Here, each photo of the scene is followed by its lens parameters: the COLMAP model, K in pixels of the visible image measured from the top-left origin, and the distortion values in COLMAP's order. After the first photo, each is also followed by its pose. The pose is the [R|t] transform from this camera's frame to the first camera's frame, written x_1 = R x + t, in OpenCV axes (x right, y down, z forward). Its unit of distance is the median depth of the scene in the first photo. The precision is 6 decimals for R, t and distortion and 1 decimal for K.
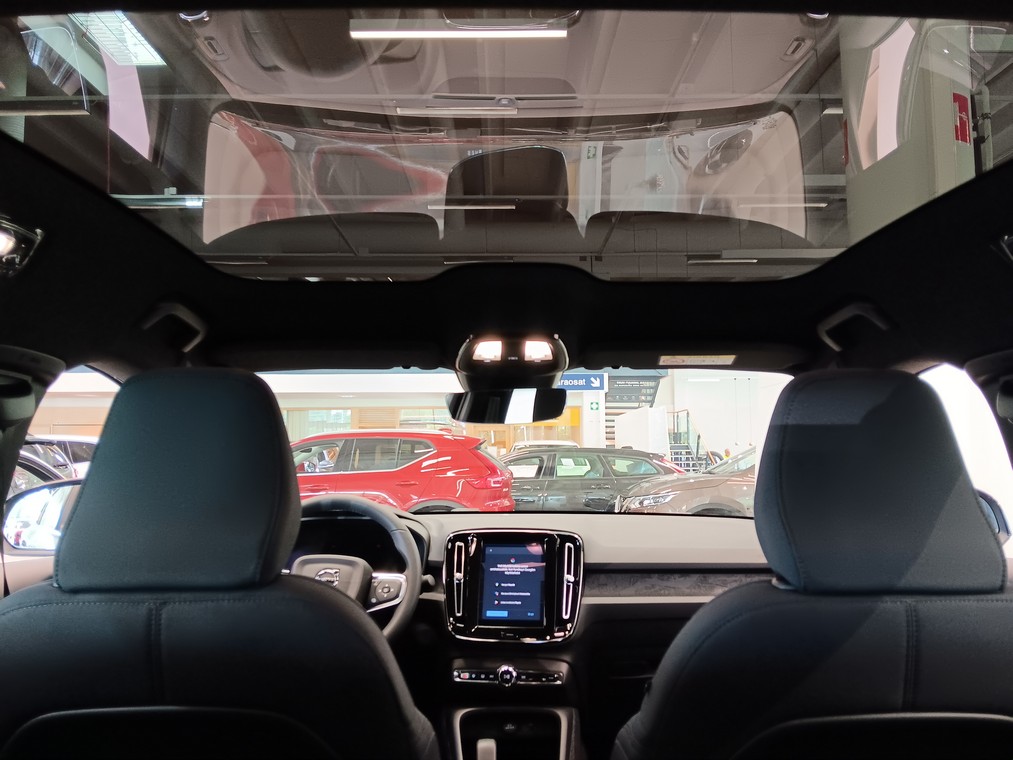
lens RADIAL K [[820.6, 0, 506.5], [0, 820.6, 380.0], [0, 0, 1]] dist [0.041276, -0.079668]
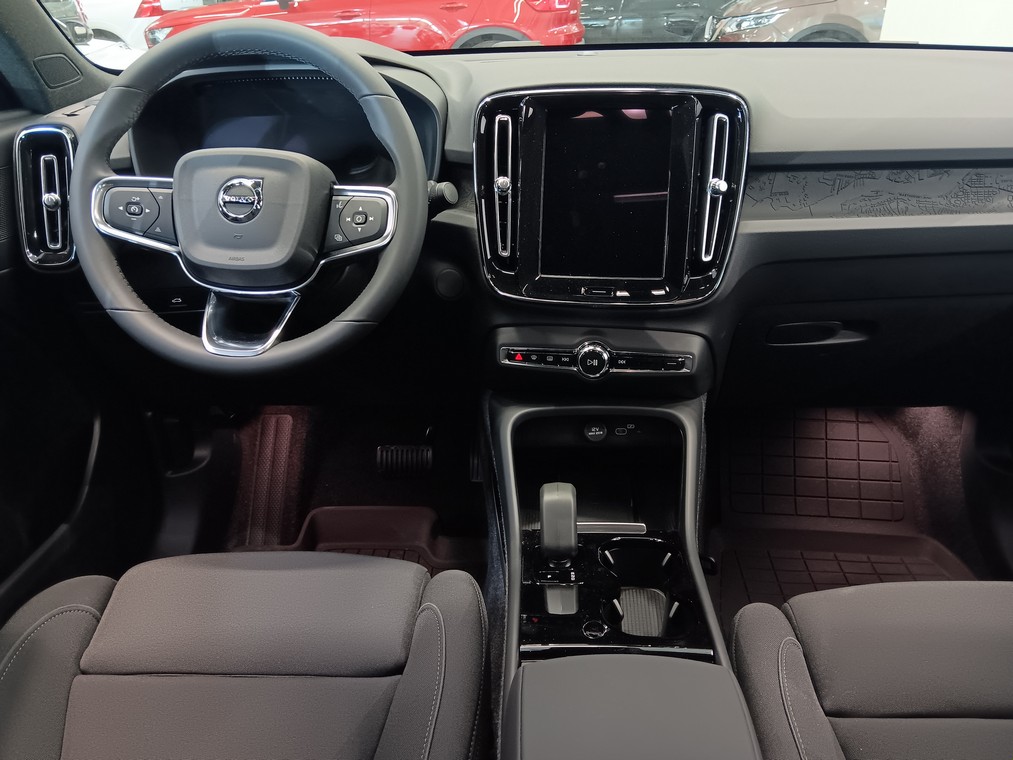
lens RADIAL K [[820.6, 0, 506.5], [0, 820.6, 380.0], [0, 0, 1]] dist [0.041276, -0.079668]
pose [[0.997230, 0.008632, -0.073874, -0.015996], [0.031254, 0.852660, 0.521530, 0.073112], [0.067491, -0.522395, 0.850029, 0.492266]]
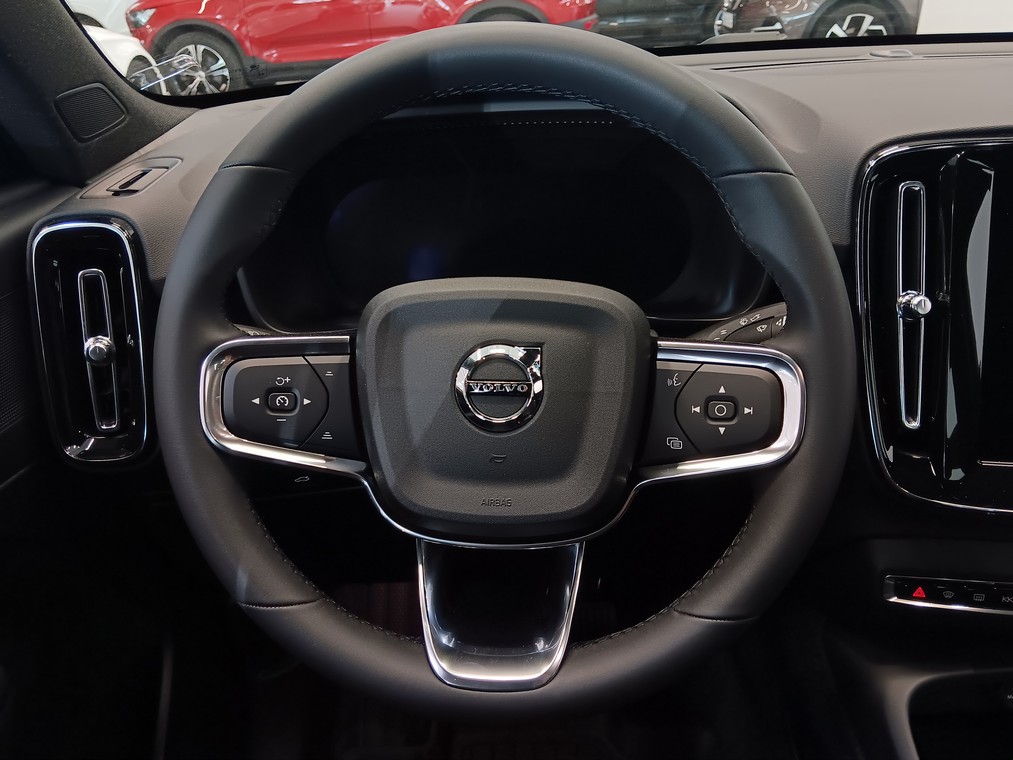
lens RADIAL K [[818.1, 0, 506.5], [0, 818.1, 380.0], [0, 0, 1]] dist [0.064693, -0.081355]
pose [[0.997914, -0.019415, -0.061565, -0.188574], [0.049943, 0.836458, 0.545750, 0.094850], [0.040901, -0.547687, 0.835683, 0.741174]]
